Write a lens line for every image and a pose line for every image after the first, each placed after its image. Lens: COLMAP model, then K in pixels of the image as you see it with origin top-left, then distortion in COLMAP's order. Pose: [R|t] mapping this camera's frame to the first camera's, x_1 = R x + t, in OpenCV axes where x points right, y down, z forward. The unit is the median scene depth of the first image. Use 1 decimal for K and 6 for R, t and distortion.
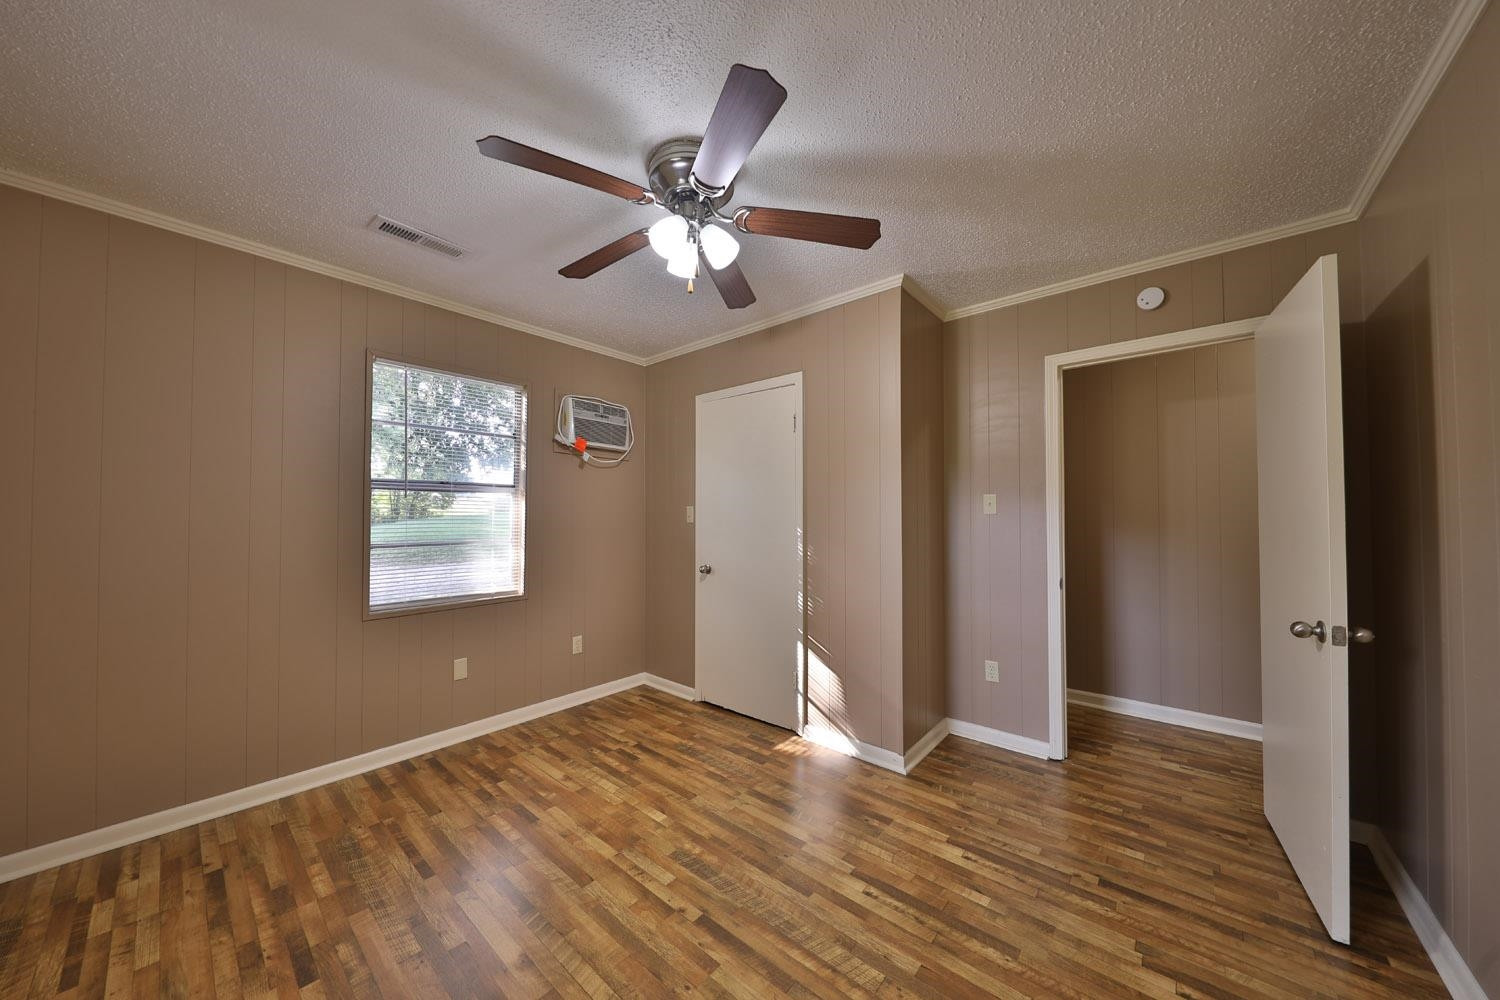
lens RADIAL K [[500.2, 0, 752.1], [0, 500.2, 502.4], [0, 0, 1]] dist [0.004945, -0.005492]
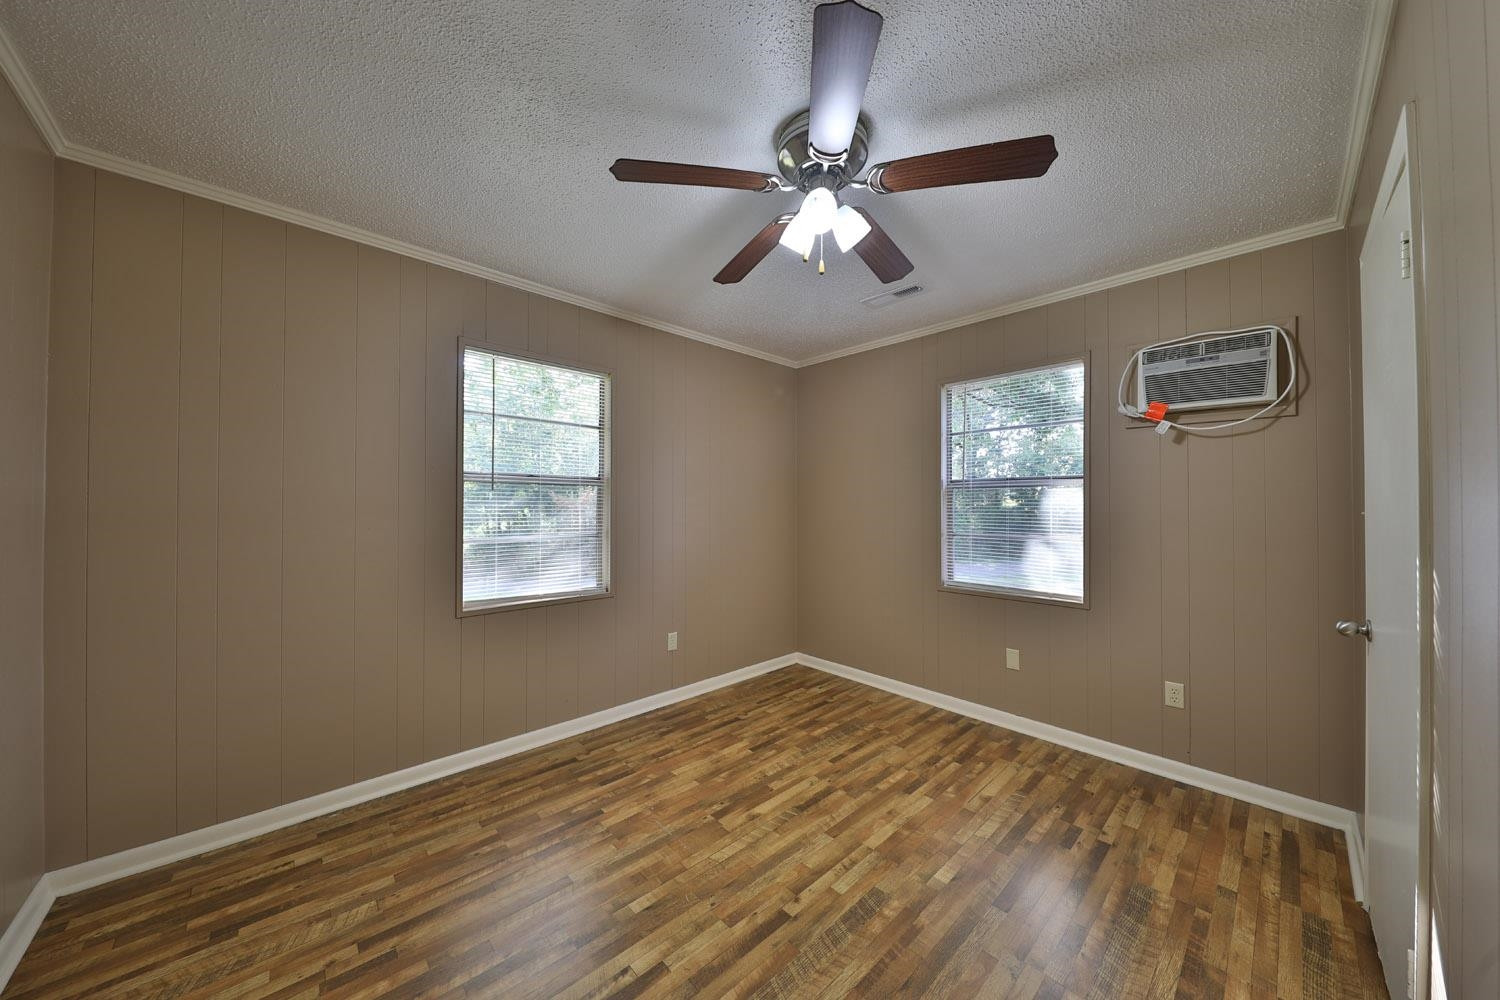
lens RADIAL K [[500.2, 0, 752.1], [0, 500.2, 502.4], [0, 0, 1]] dist [0.004945, -0.005492]
pose [[-0.108472, -0.008596, -0.994062, 0.633824], [0.018536, 0.999771, -0.010668, 0.015848], [0.993927, -0.019583, -0.108287, 0.744818]]
